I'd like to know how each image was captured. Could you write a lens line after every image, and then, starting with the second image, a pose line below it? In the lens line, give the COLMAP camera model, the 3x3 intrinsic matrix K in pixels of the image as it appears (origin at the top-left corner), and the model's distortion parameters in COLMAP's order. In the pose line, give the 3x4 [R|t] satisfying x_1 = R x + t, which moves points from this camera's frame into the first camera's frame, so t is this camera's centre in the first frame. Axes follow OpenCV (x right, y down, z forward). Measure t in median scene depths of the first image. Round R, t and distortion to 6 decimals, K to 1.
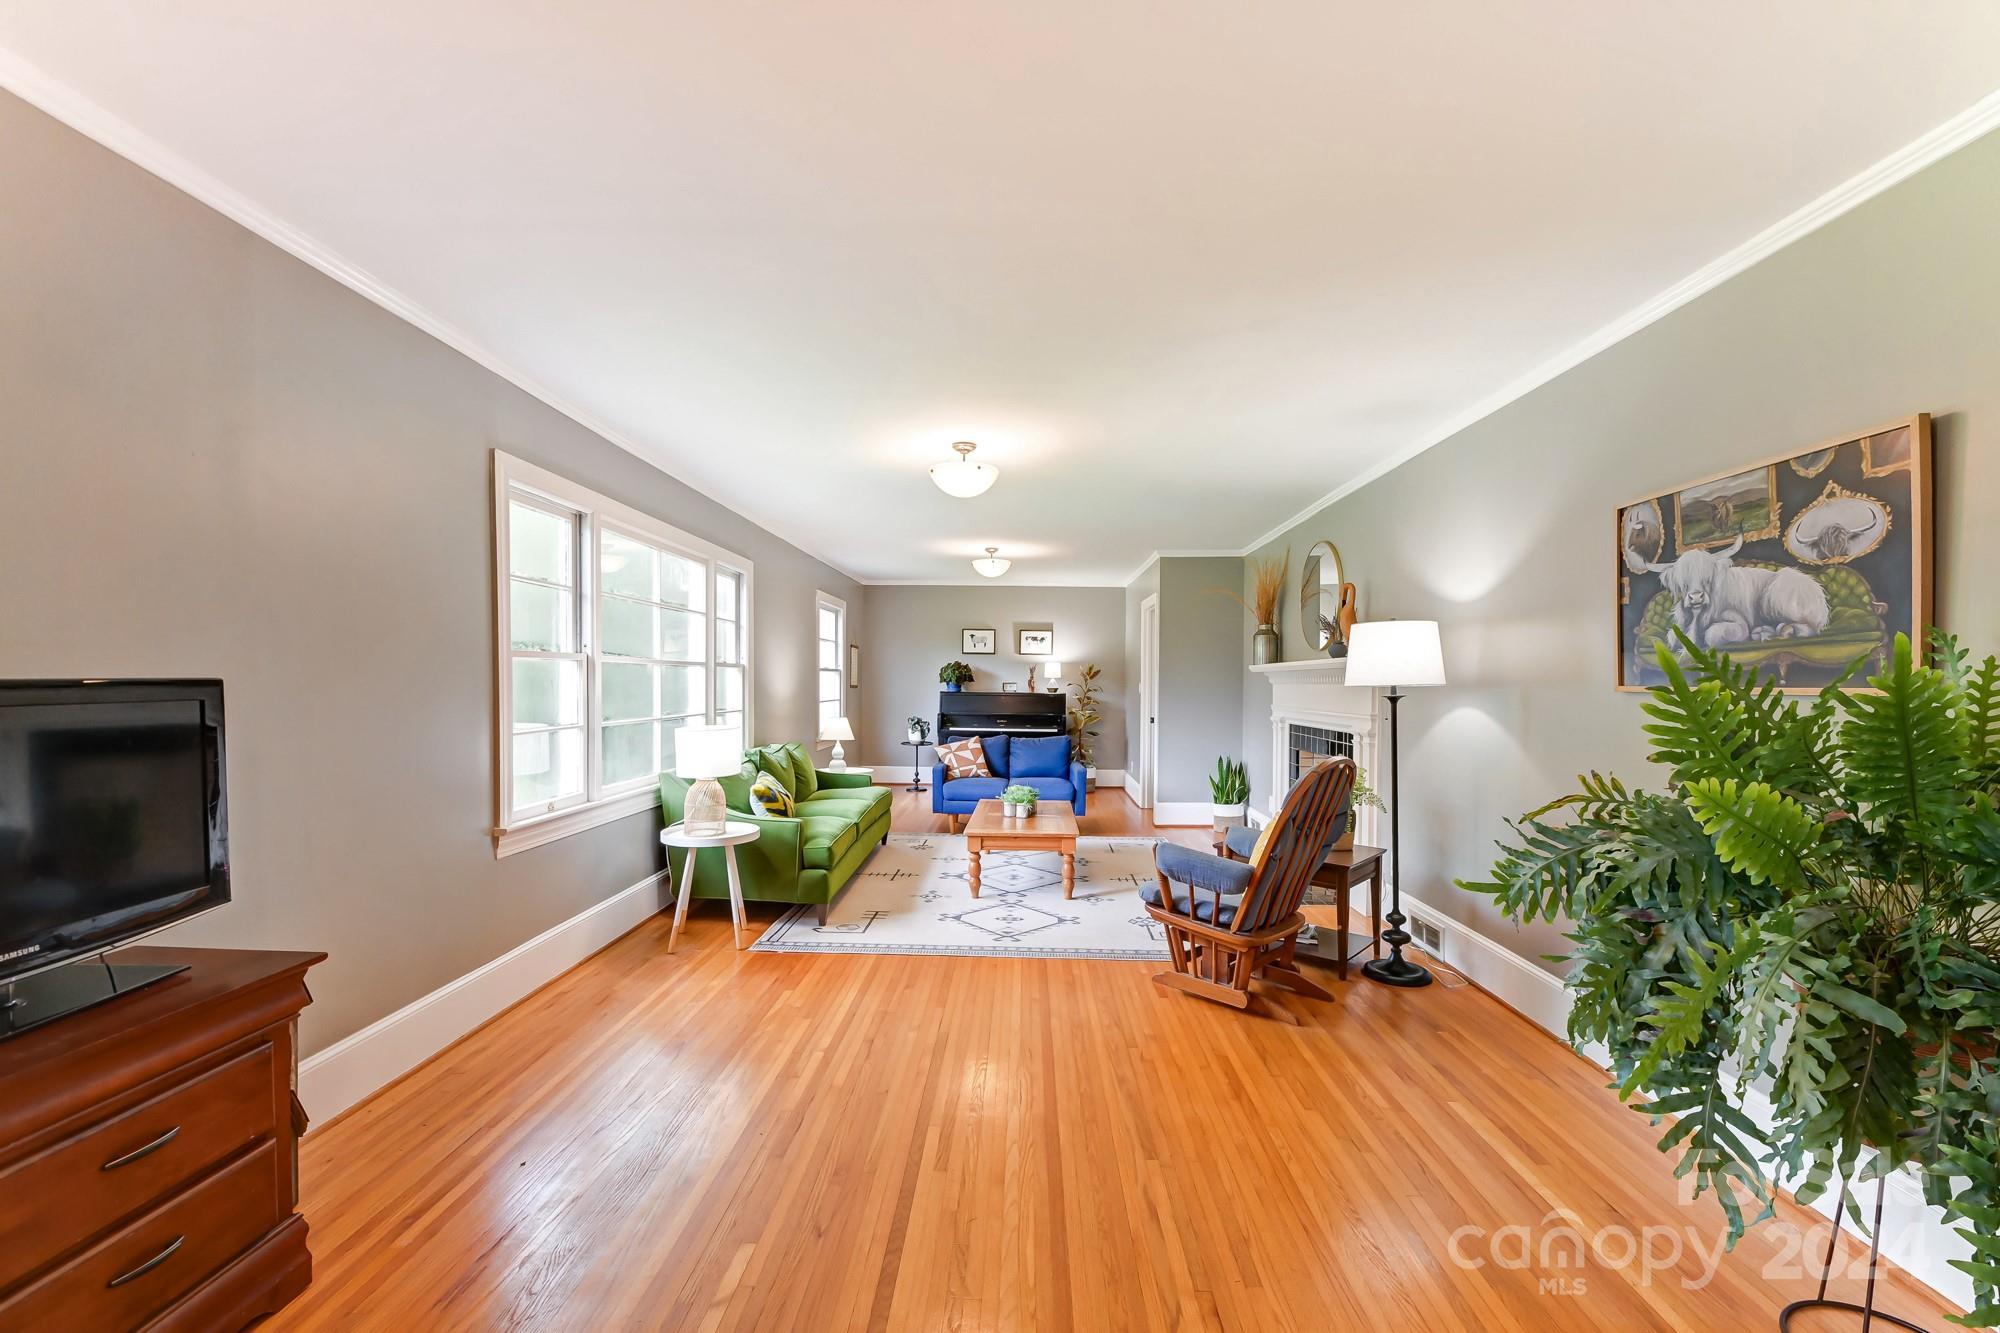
lens RADIAL K [[814.9, 0, 1006.7], [0, 814.9, 705.5], [0, 0, 1]] dist [0.000374, -0.000273]
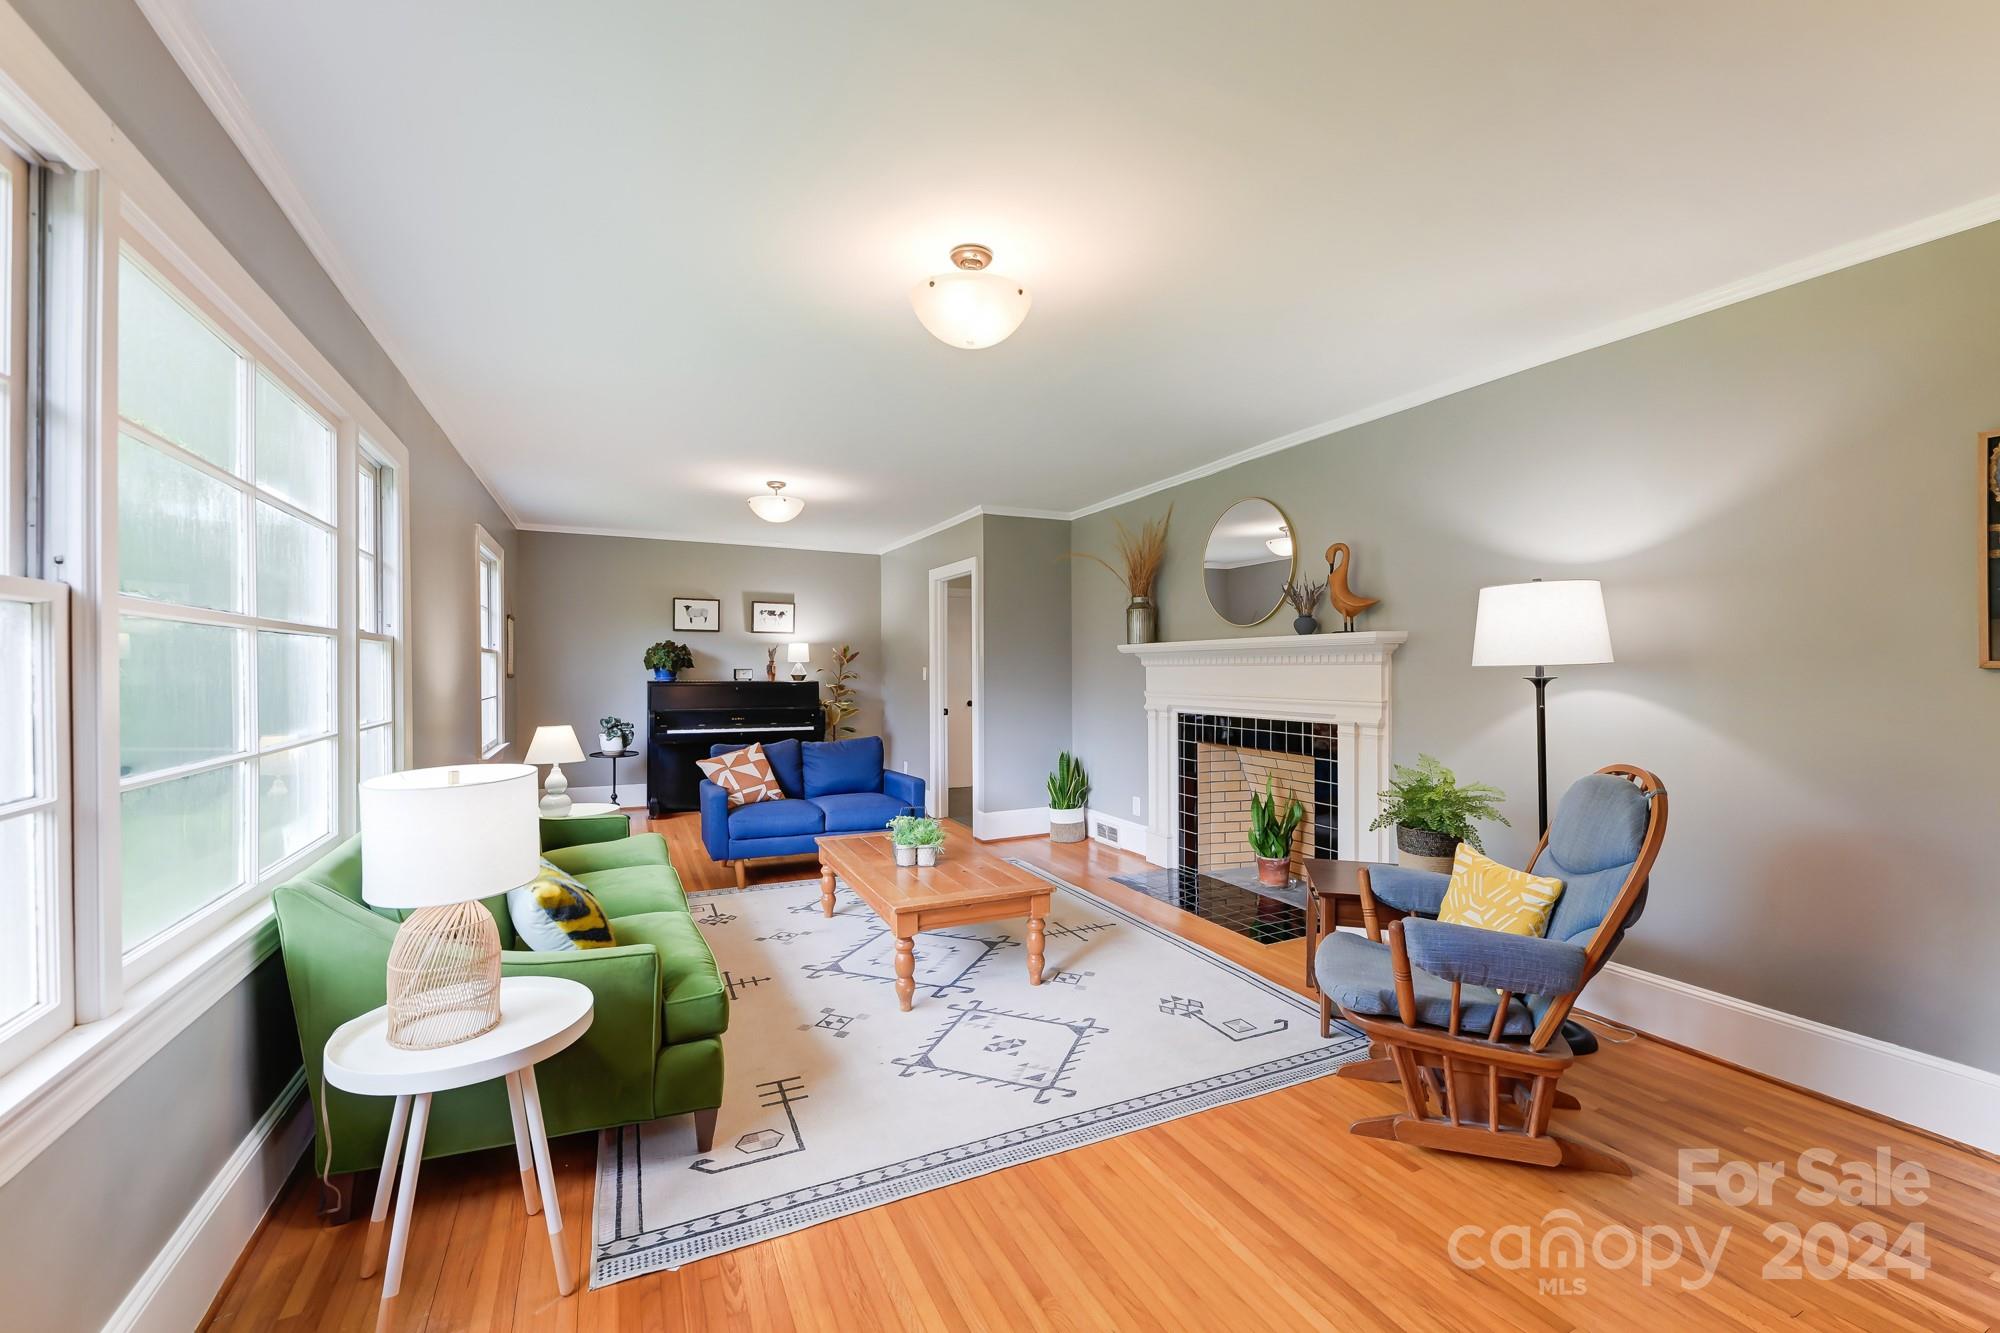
lens RADIAL K [[794.8, 0, 994.5], [0, 794.8, 678.2], [0, 0, 1]] dist [0.001038, -0.004925]
pose [[0.888379, -0.013787, 0.458904, -0.303214], [0.021382, 0.999707, -0.011358, -0.012175], [-0.458613, 0.019903, 0.888413, 0.503057]]
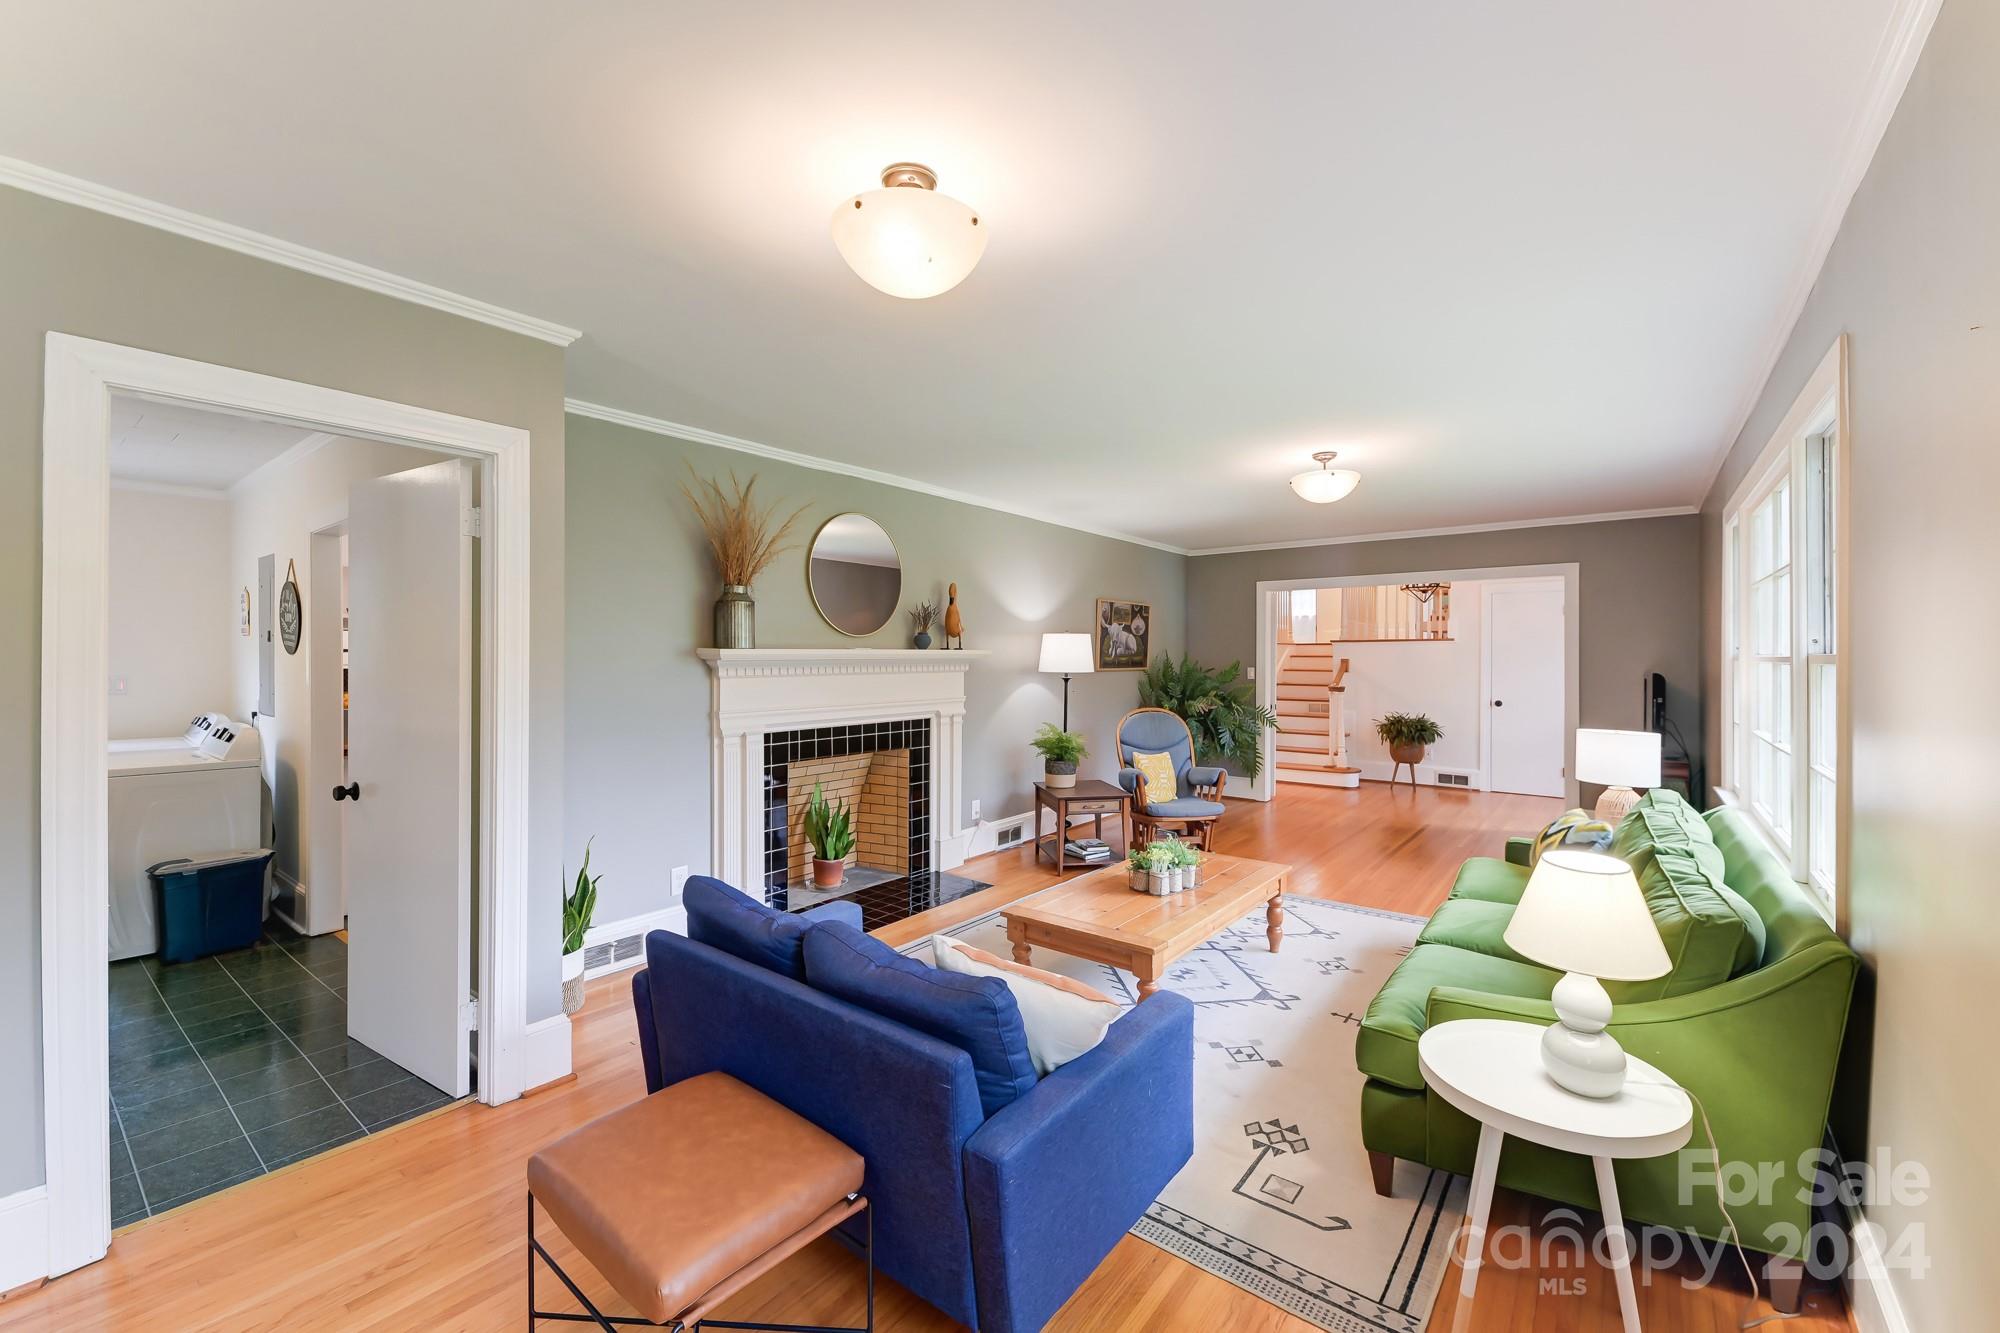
lens RADIAL K [[811.2, 0, 1002.3], [0, 811.2, 661.5], [0, 0, 1]] dist [0.000228, -0.004097]
pose [[-0.811280, -0.005463, 0.584633, -0.334534], [0.015796, 0.999387, 0.031257, -0.085499], [-0.584445, 0.034593, -0.810696, 2.128390]]
